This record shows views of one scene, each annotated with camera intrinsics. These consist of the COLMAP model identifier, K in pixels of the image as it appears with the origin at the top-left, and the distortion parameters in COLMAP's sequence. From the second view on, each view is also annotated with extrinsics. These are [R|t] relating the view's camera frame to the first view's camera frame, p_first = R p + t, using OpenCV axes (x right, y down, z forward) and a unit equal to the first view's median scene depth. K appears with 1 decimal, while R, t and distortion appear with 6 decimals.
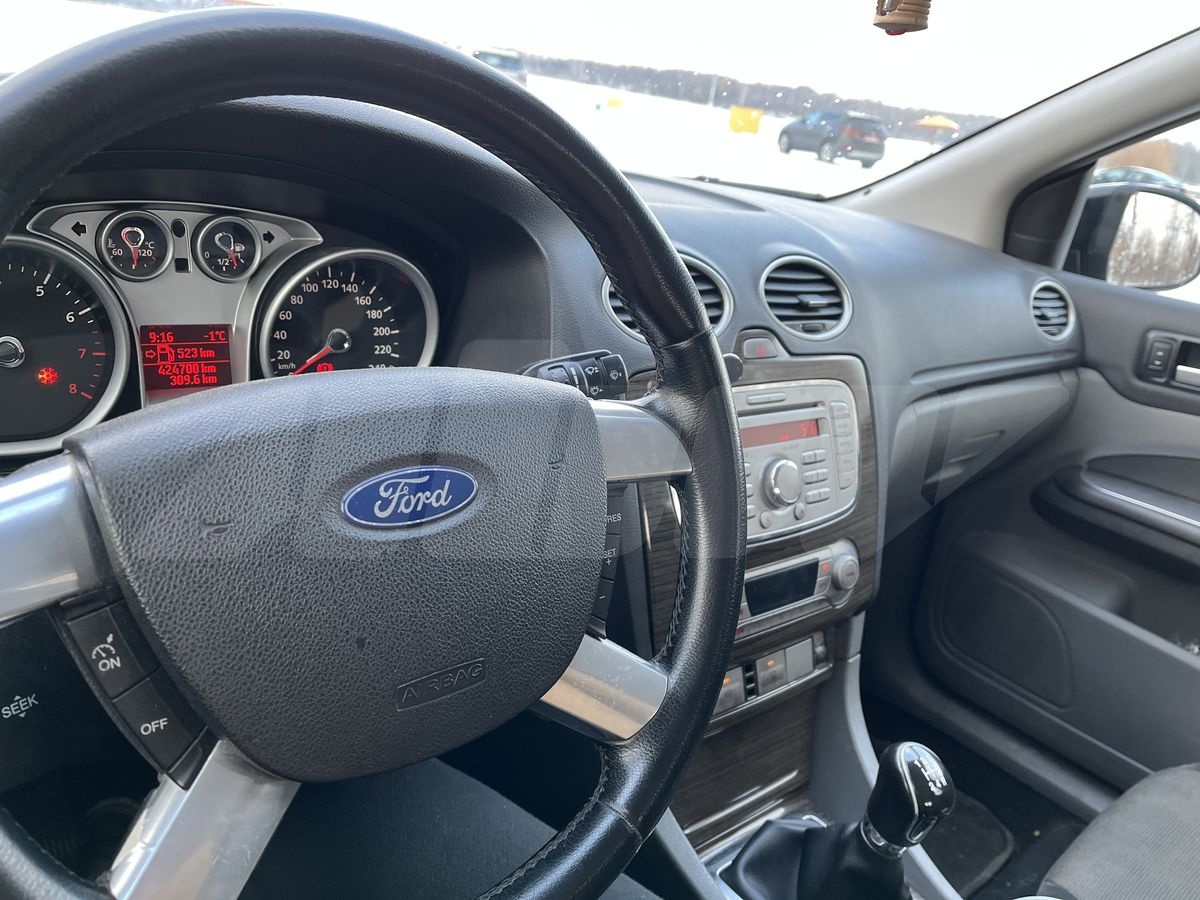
lens RADIAL K [[907.6, 0, 603.6], [0, 907.6, 444.7], [0, 0, 1]] dist [0.065461, -0.088455]
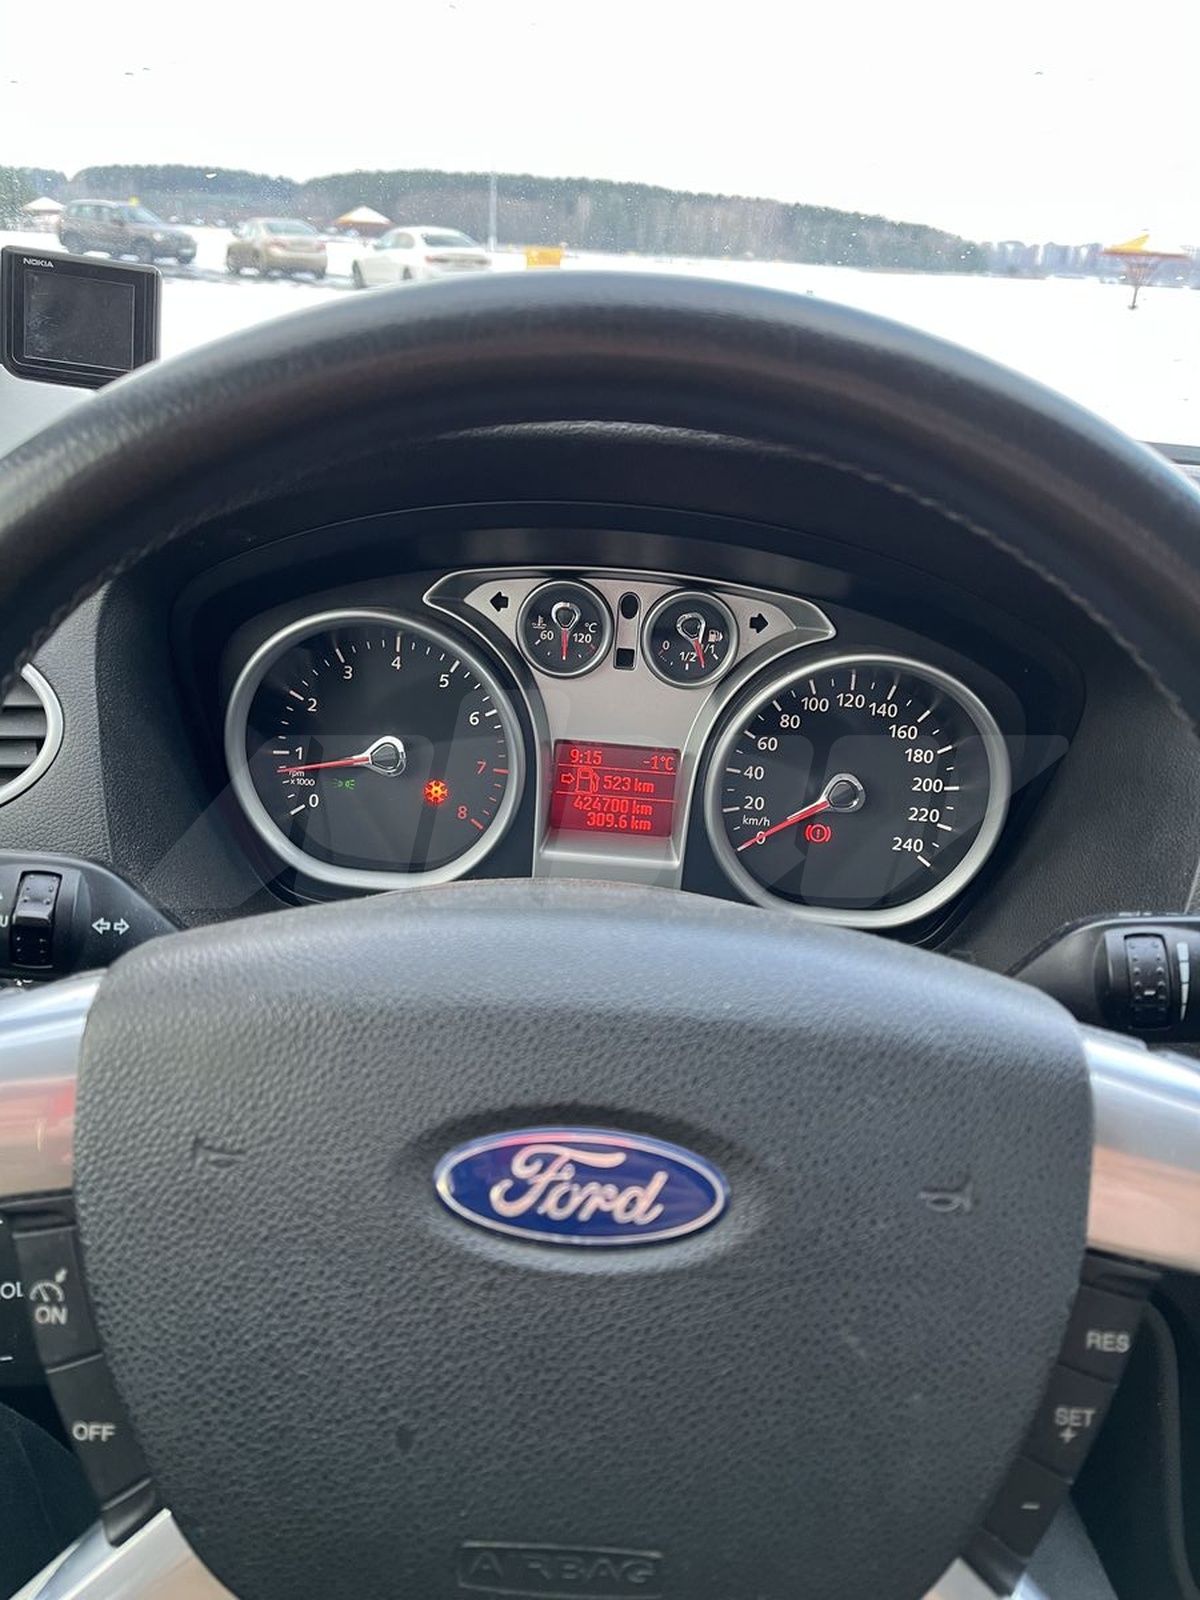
lens RADIAL K [[1210.2, 0, 603.9], [0, 1210.2, 812.8], [0, 0, 1]] dist [0.065461, -0.088455]
pose [[0.745341, 0.174181, -0.643527, 0.147034], [-0.189741, 0.980770, 0.045702, -0.132280], [0.639113, 0.088040, 0.764058, 0.333656]]
